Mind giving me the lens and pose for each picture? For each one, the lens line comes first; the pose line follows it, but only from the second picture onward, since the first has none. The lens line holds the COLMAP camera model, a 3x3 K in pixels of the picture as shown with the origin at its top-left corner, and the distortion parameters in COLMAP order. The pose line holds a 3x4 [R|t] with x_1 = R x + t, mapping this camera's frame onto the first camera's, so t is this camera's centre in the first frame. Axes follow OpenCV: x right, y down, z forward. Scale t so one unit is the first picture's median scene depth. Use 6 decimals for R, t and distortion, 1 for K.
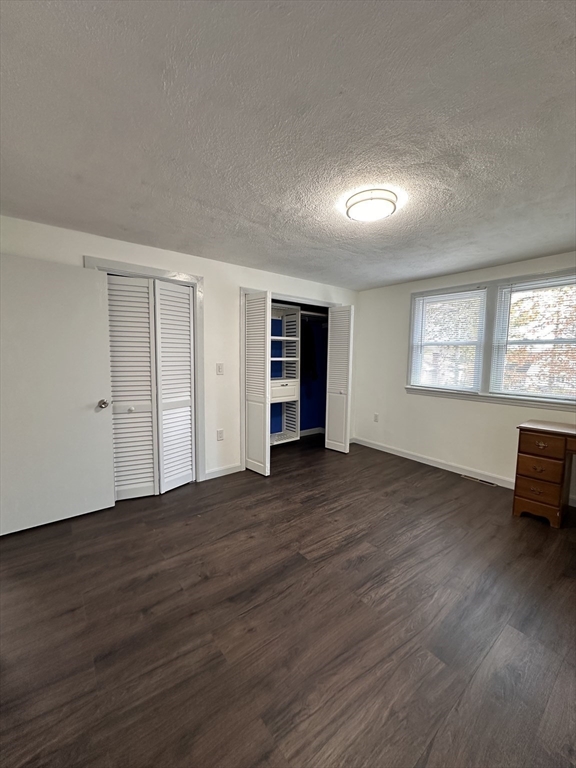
lens RADIAL K [[307.7, 0, 288.9], [0, 307.7, 382.8], [0, 0, 1]] dist [-0.002807, 0.000915]
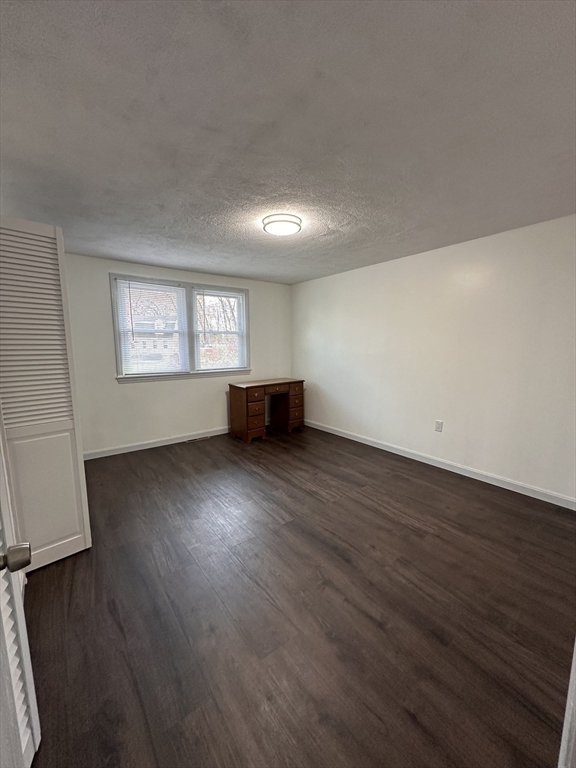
lens RADIAL K [[307.7, 0, 287.6], [0, 307.7, 381.4], [0, 0, 1]] dist [-0.002807, 0.000915]
pose [[0.013893, -0.137935, 0.990344, -0.806030], [0.095556, 0.986089, 0.136002, -0.078942], [-0.995327, 0.092744, 0.026880, 0.747493]]
